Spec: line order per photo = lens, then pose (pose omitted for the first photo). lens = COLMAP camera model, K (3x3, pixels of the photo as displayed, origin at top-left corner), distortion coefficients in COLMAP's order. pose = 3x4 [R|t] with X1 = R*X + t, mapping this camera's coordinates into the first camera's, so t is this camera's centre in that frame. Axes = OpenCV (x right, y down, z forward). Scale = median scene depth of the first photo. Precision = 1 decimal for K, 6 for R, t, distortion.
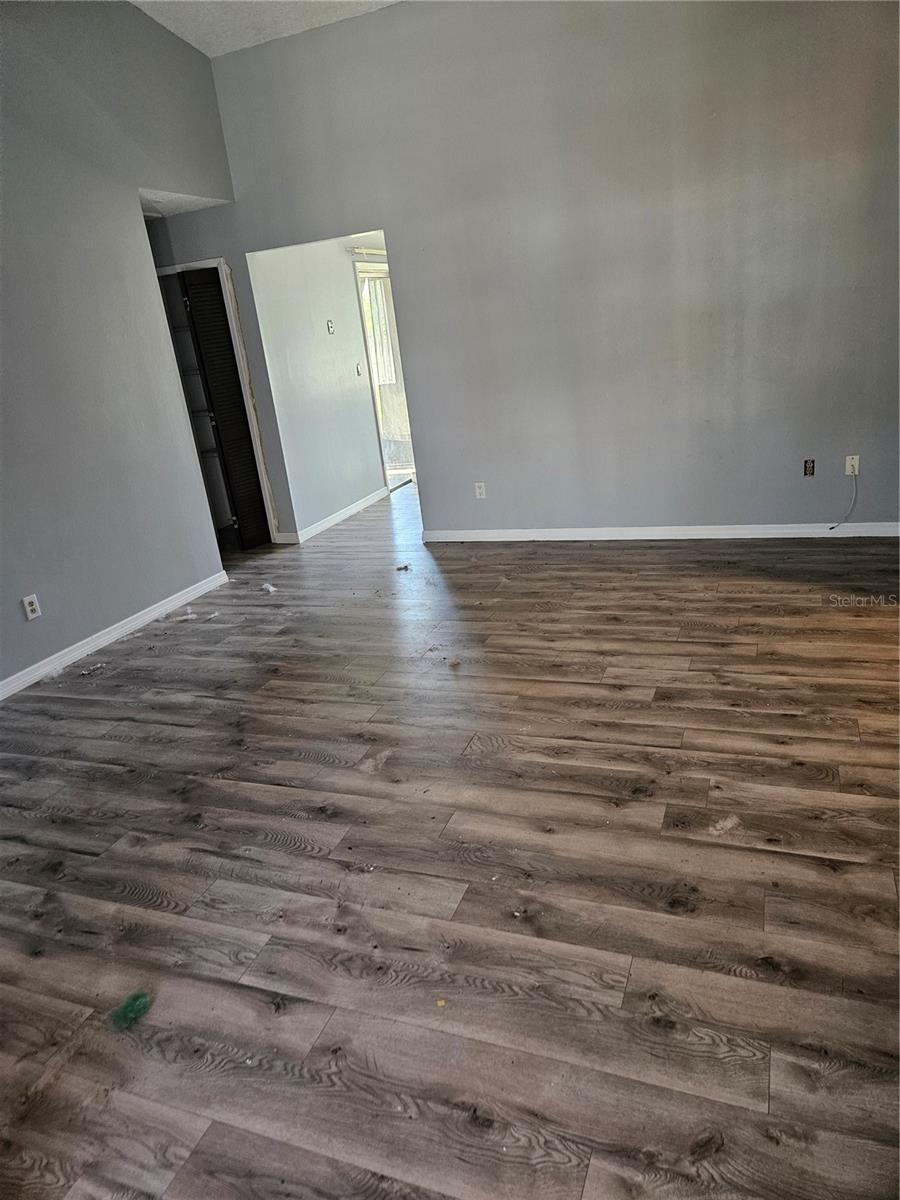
lens RADIAL K [[792.6, 0, 448.0], [0, 792.6, 599.5], [0, 0, 1]] dist [0.046250, -0.039469]
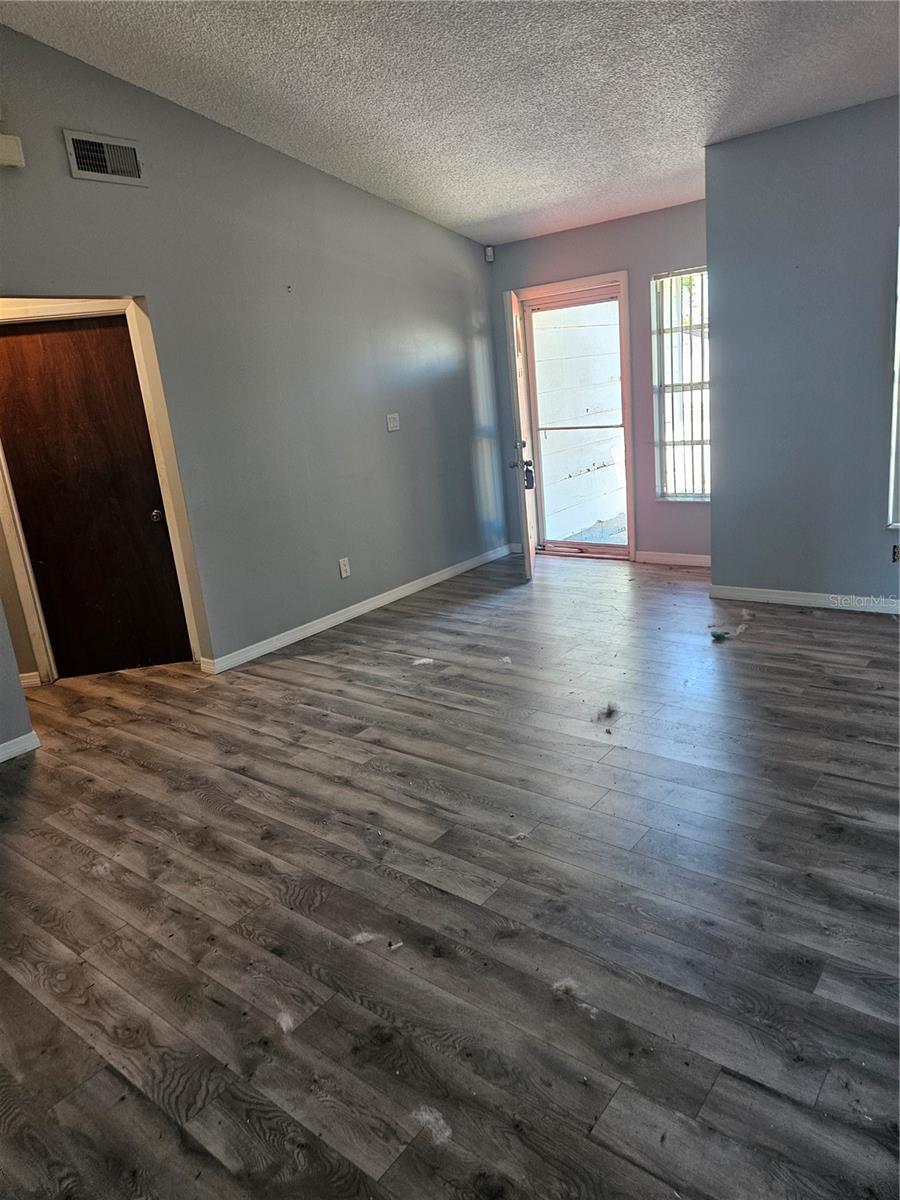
lens RADIAL K [[792.6, 0, 448.9], [0, 792.6, 600.0], [0, 0, 1]] dist [0.046250, -0.039469]
pose [[-0.934014, 0.134078, 0.331119, -0.240240], [0.298396, 0.802429, 0.516785, -0.529017], [-0.196410, 0.581490, -0.789489, 1.570268]]
